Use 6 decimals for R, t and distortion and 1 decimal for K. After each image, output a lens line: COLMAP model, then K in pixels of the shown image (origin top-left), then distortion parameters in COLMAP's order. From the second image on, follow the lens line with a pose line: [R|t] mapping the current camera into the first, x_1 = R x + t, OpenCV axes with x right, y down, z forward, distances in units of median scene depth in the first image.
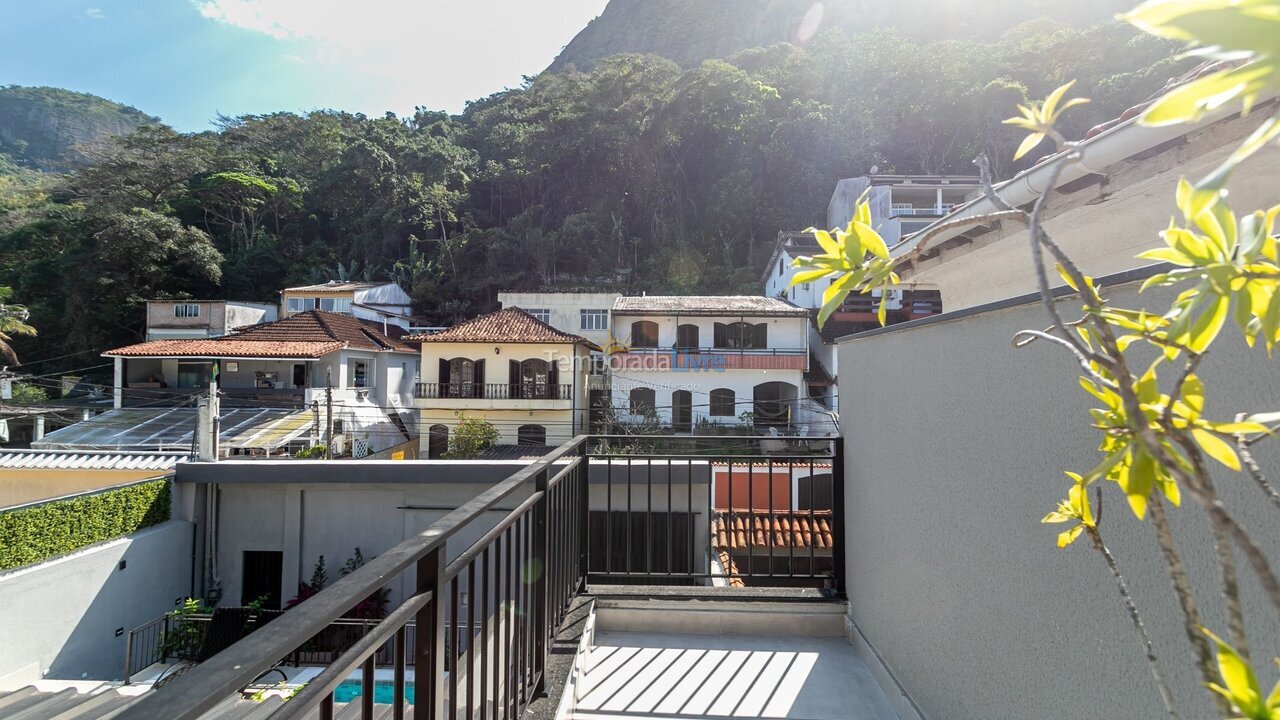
lens RADIAL K [[600.3, 0, 638.2], [0, 600.3, 361.9], [0, 0, 1]] dist [0.002357, 0.000631]
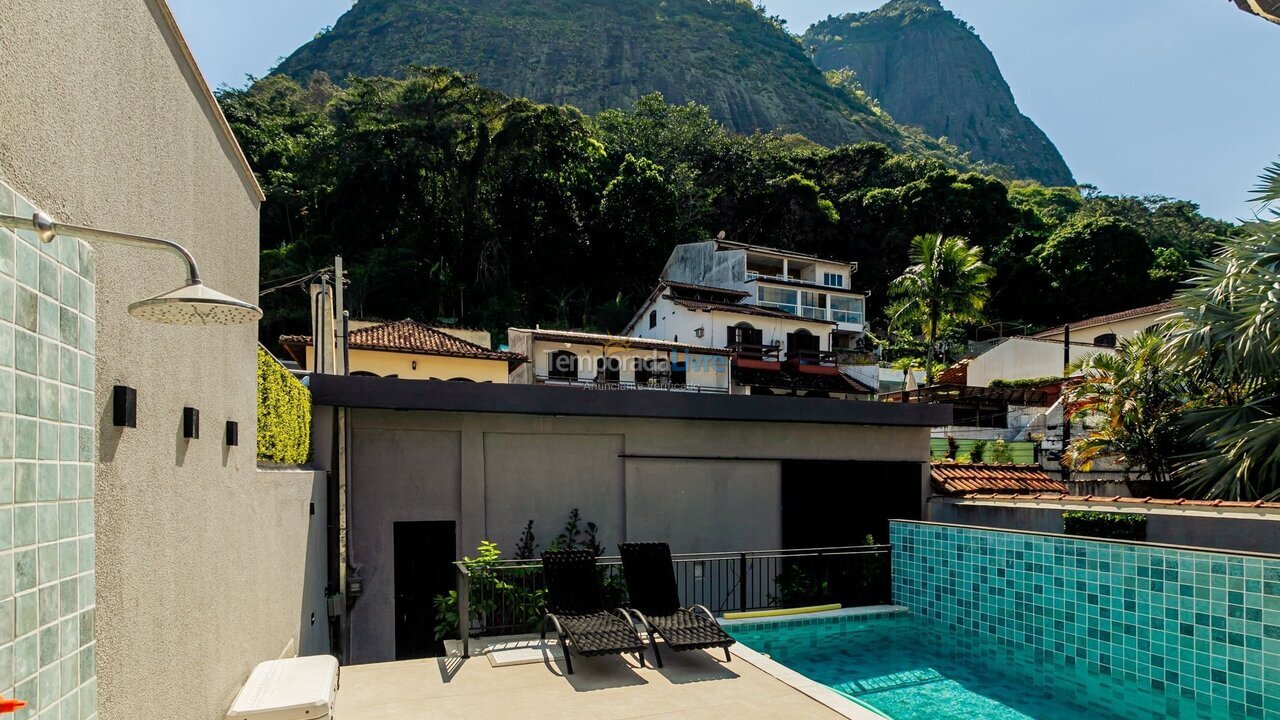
lens RADIAL K [[631.0, 0, 648.4], [0, 631.0, 467.2], [0, 0, 1]] dist [0.010702, 0.002326]
pose [[0.920721, -0.000216, 0.390222, -0.226120], [-0.009537, 0.999689, 0.023054, 0.079550], [-0.390105, -0.024948, 0.920432, 0.084059]]
